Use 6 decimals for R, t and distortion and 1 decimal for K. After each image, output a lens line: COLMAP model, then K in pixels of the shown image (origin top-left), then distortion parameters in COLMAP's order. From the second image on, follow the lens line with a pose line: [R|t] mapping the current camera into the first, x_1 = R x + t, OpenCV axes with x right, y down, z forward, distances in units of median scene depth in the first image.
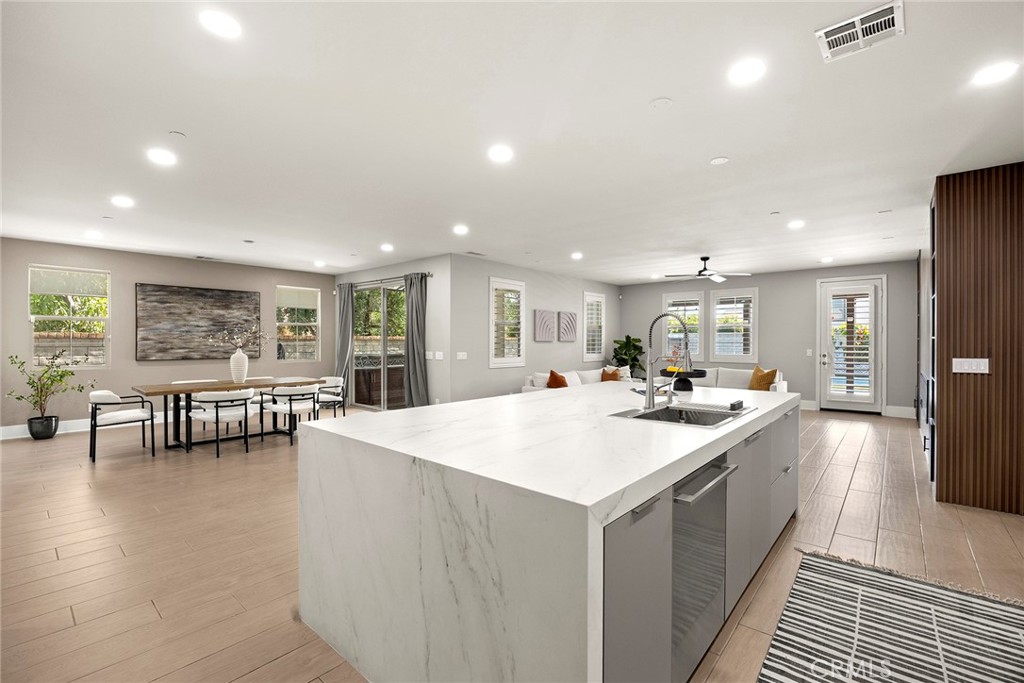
lens RADIAL K [[449.3, 0, 512.0], [0, 449.3, 341.5], [0, 0, 1]] dist [-0.020881, -0.000003]
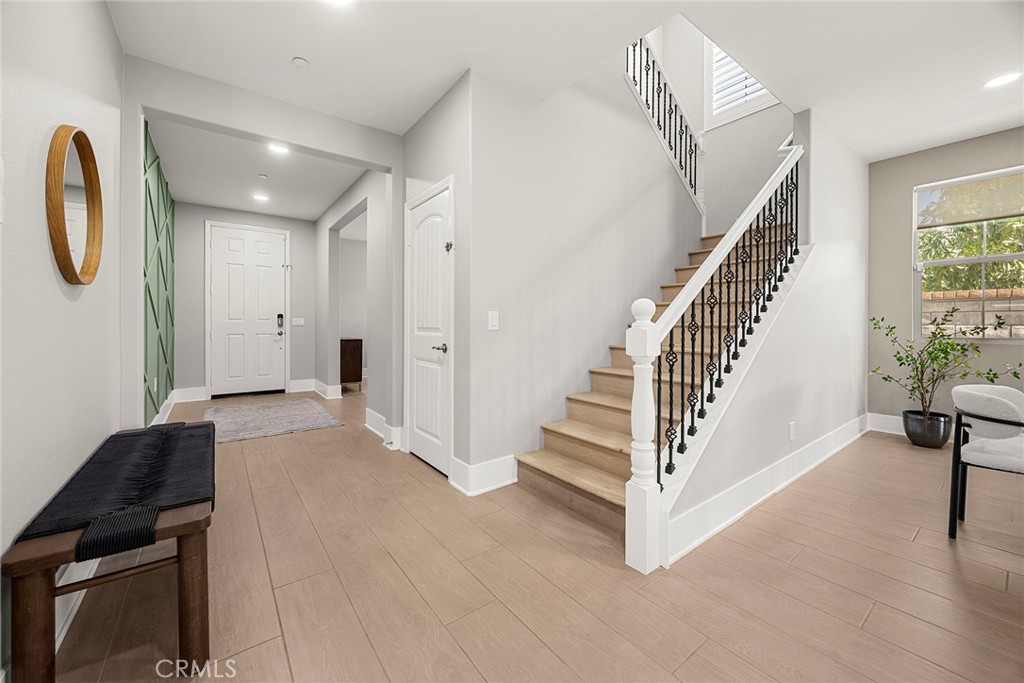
lens RADIAL K [[401.8, 0, 513.5], [0, 401.8, 326.9], [0, 0, 1]] dist [-0.000322, -0.000034]
pose [[-0.197015, 0.010289, -0.980346, -0.362474], [-0.000972, 0.999942, 0.010690, 0.038969], [0.980400, 0.003059, -0.196994, 0.514098]]
